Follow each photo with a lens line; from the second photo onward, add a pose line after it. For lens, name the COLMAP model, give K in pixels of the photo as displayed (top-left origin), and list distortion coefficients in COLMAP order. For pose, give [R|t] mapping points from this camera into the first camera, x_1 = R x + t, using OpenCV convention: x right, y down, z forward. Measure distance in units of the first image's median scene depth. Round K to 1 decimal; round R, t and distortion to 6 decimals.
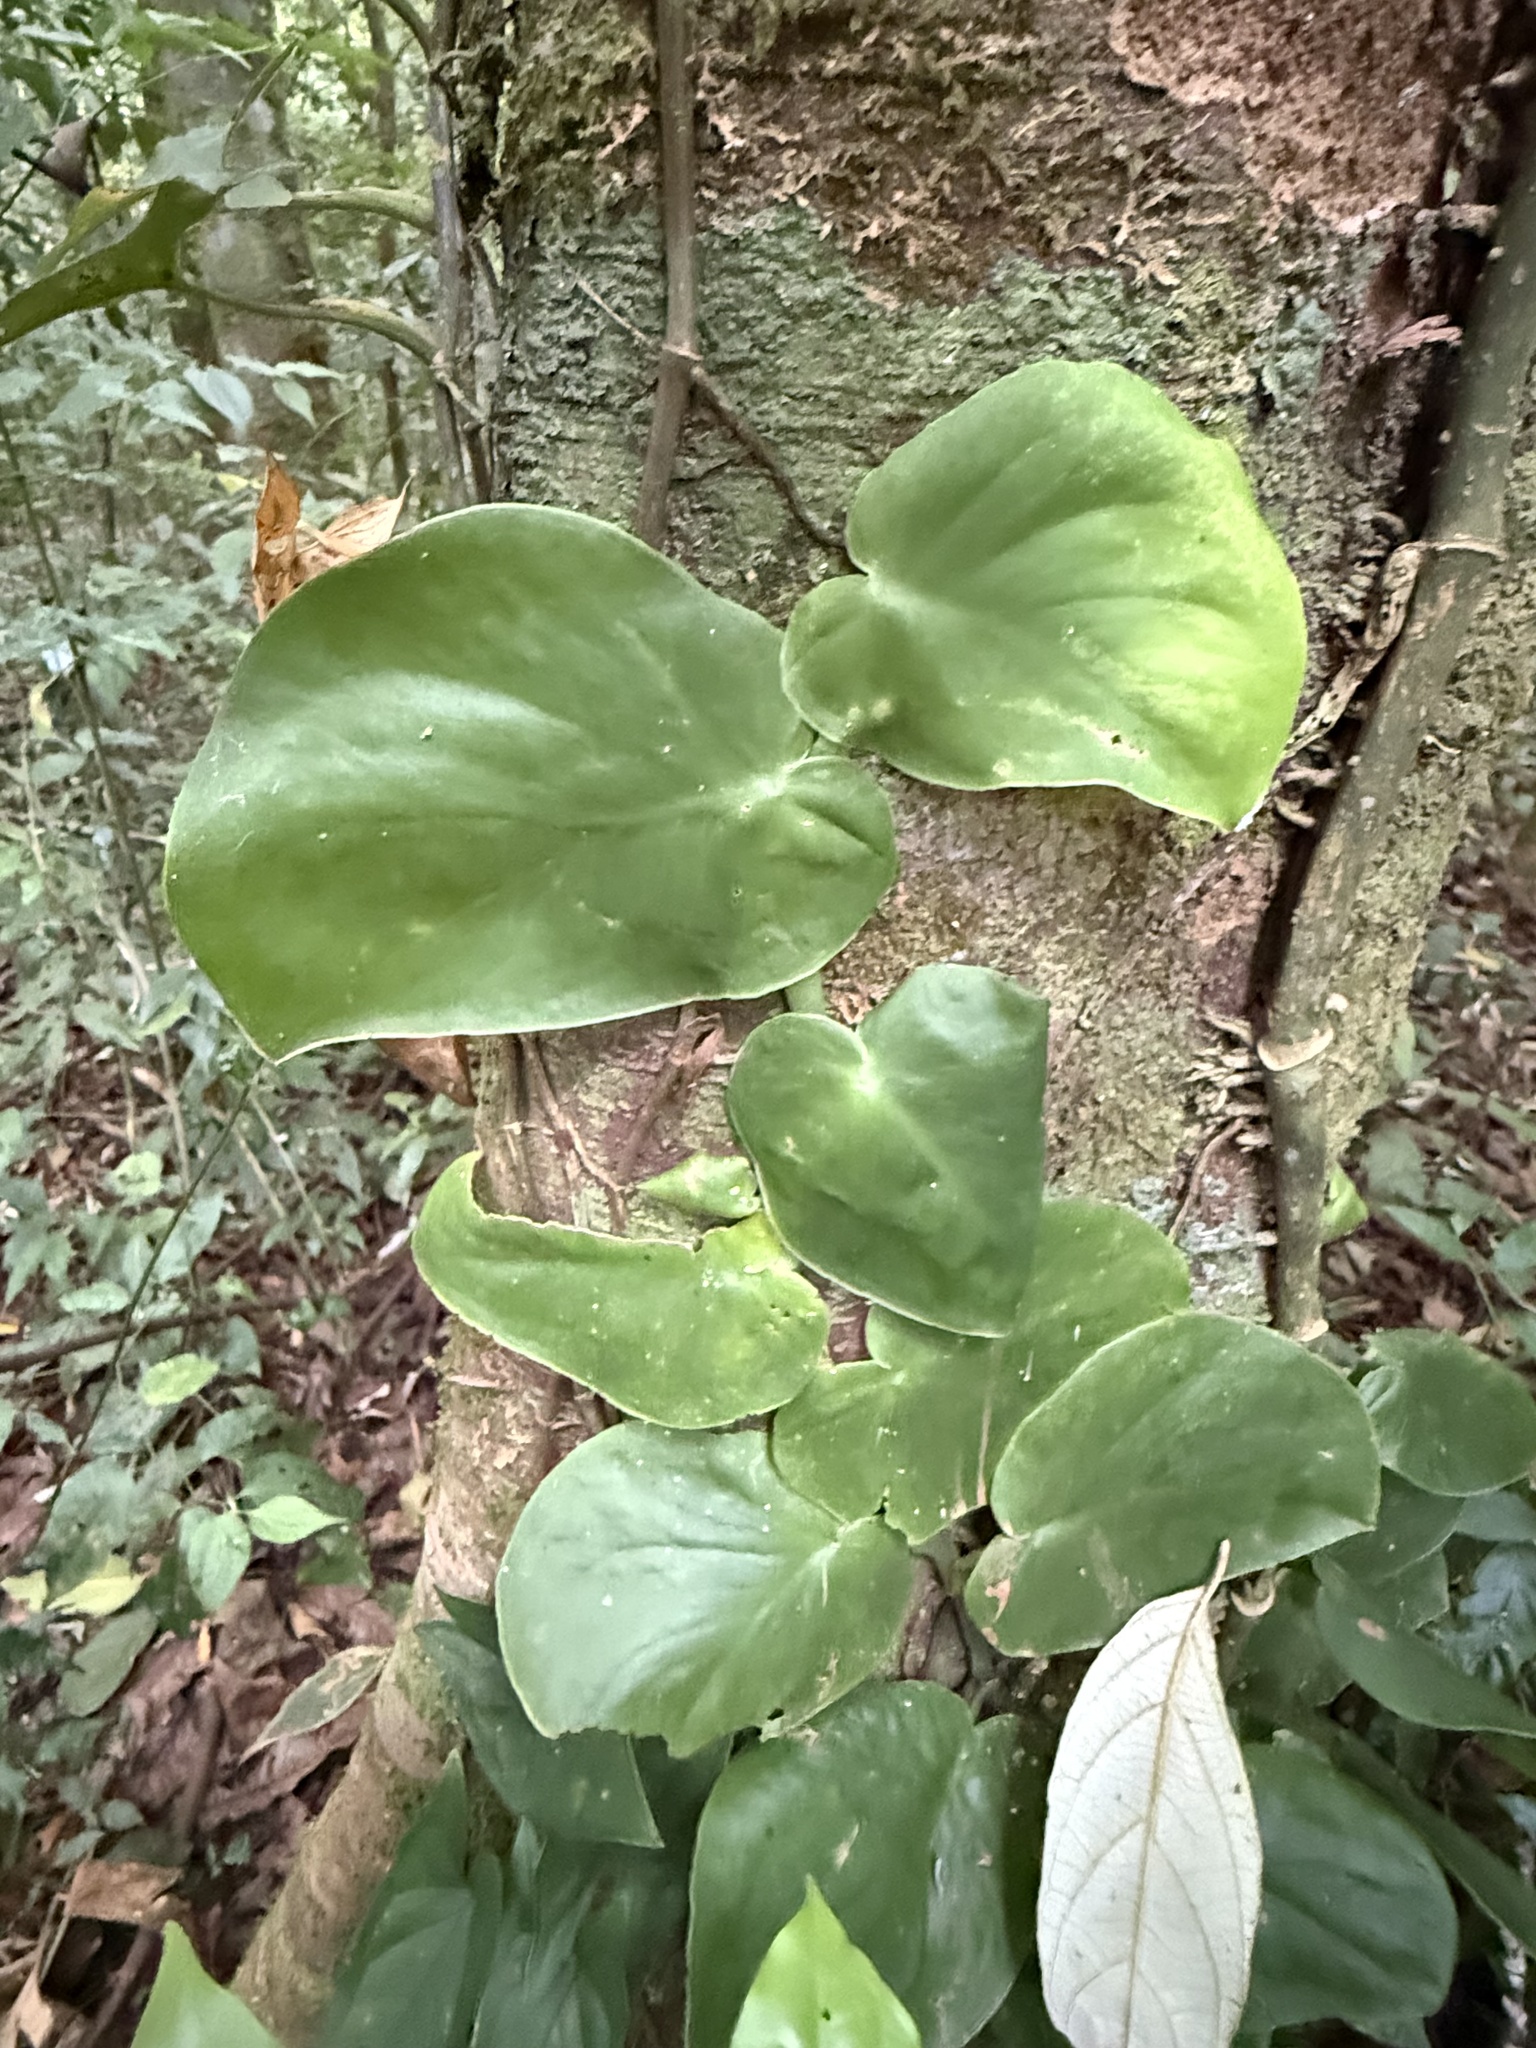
lens RADIAL K [[1324.3, 0, 774.8], [0, 1324.3, 1023.6], [0, 0, 1]] dist [-0.002050, -0.000437]
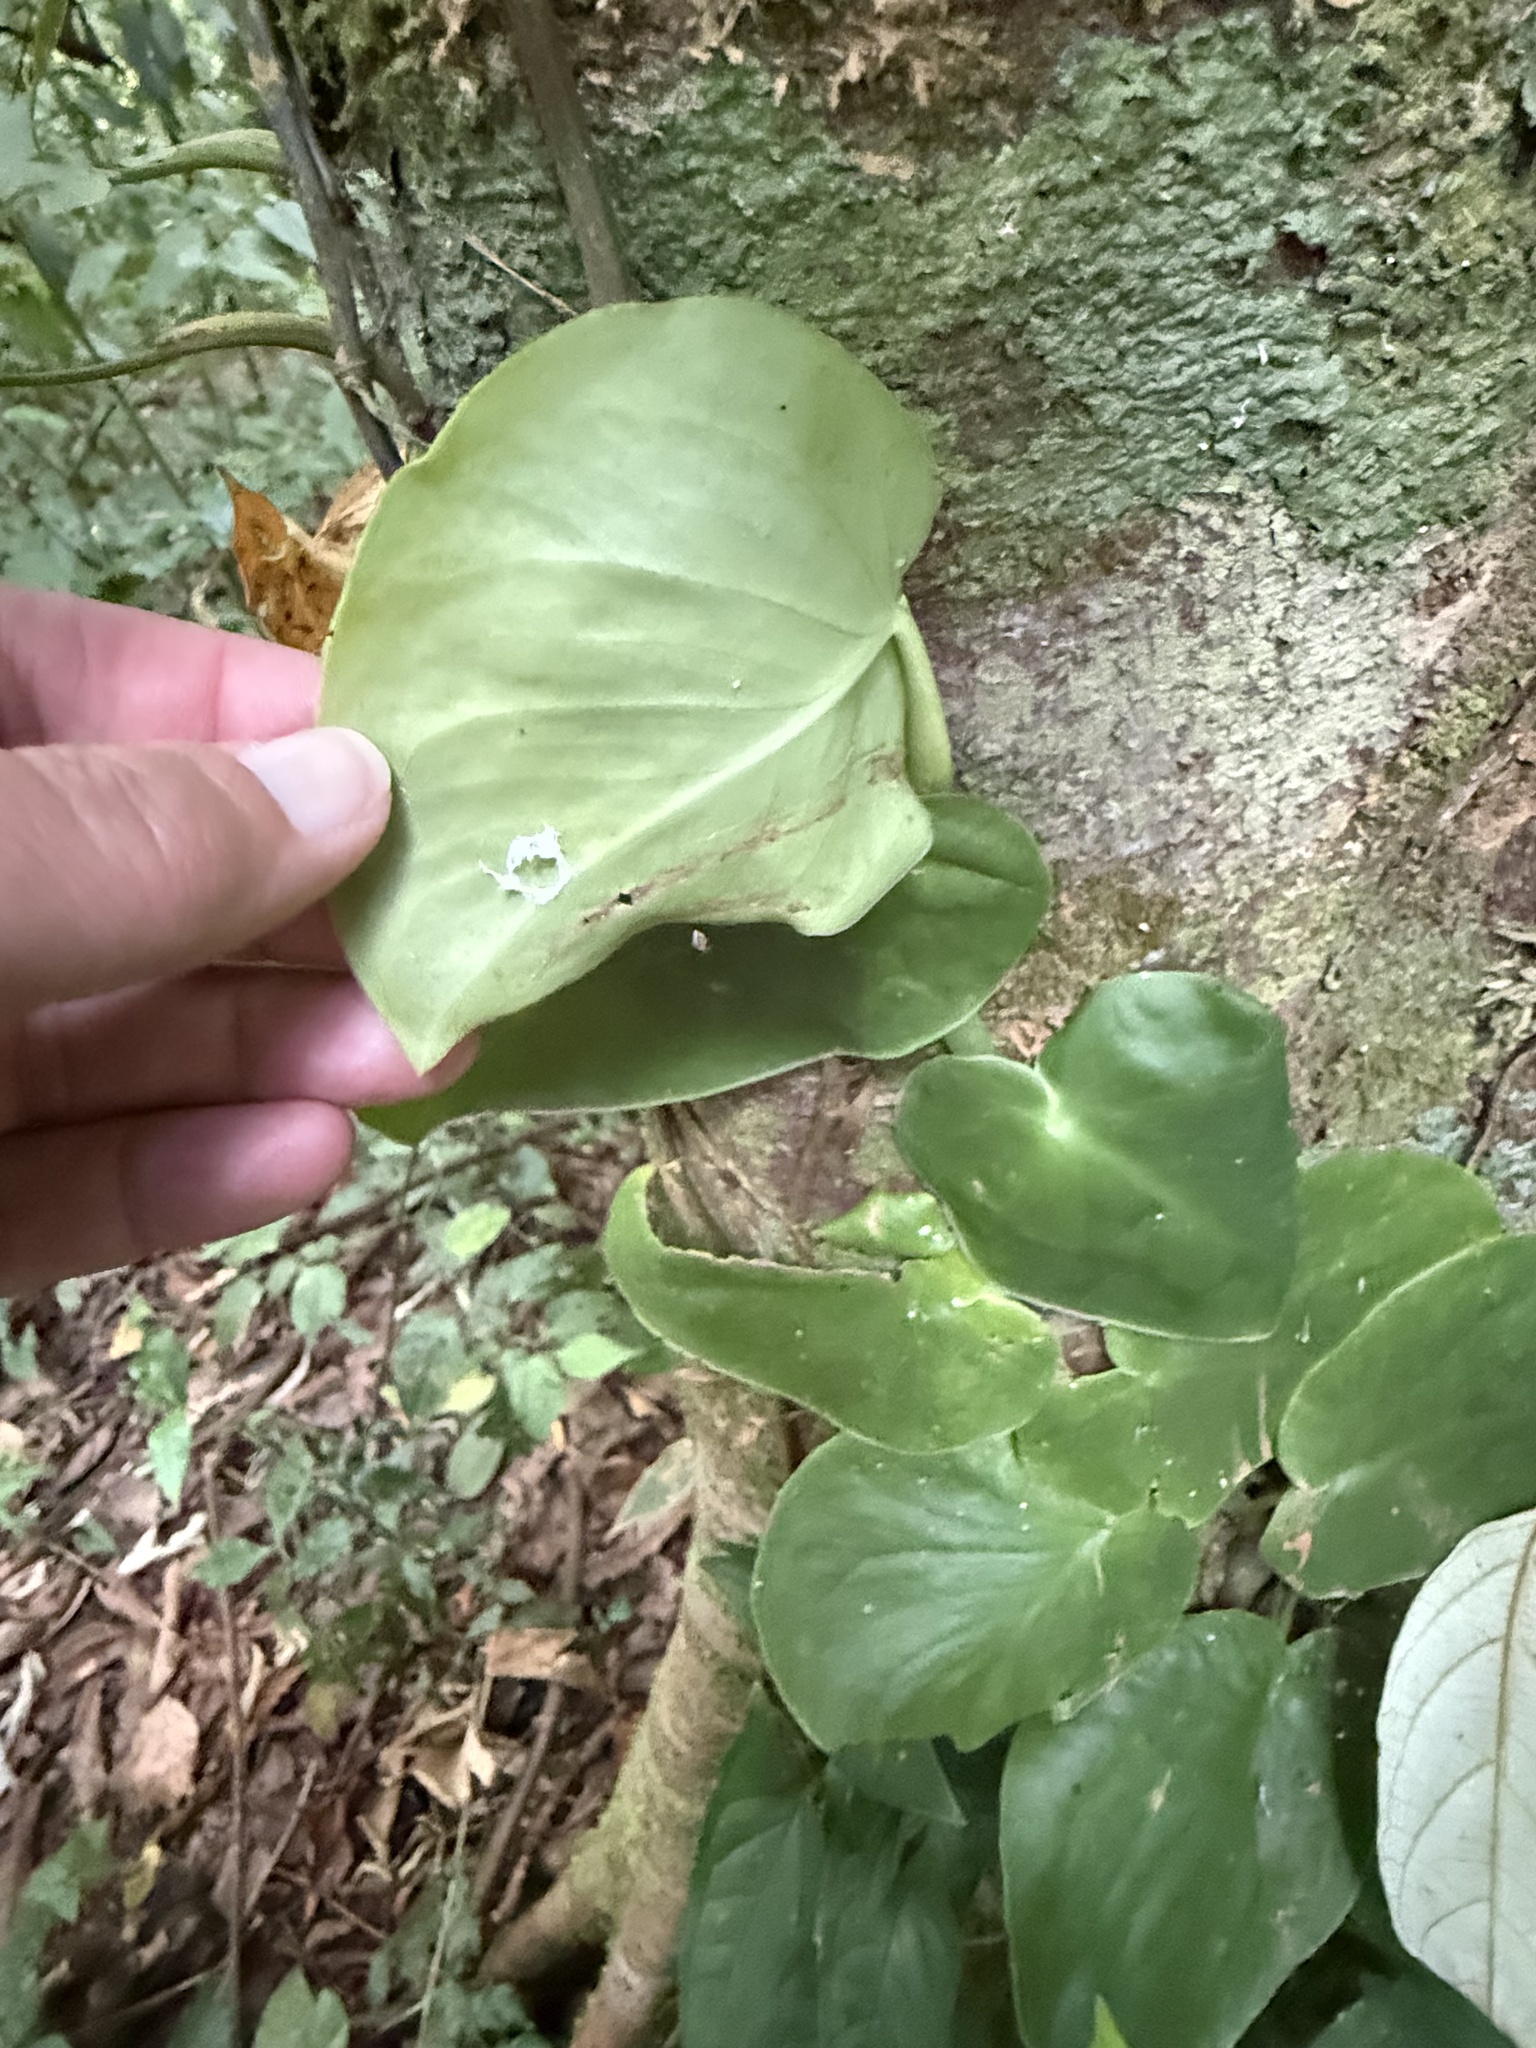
lens RADIAL K [[1324.3, 0, 771.9], [0, 1324.3, 1023.3], [0, 0, 1]] dist [-0.002050, -0.000437]
pose [[0.970348, -0.143431, -0.194558, 0.056460], [0.178077, 0.968479, 0.174177, -0.161716], [0.163442, -0.203659, 0.965303, 0.169341]]
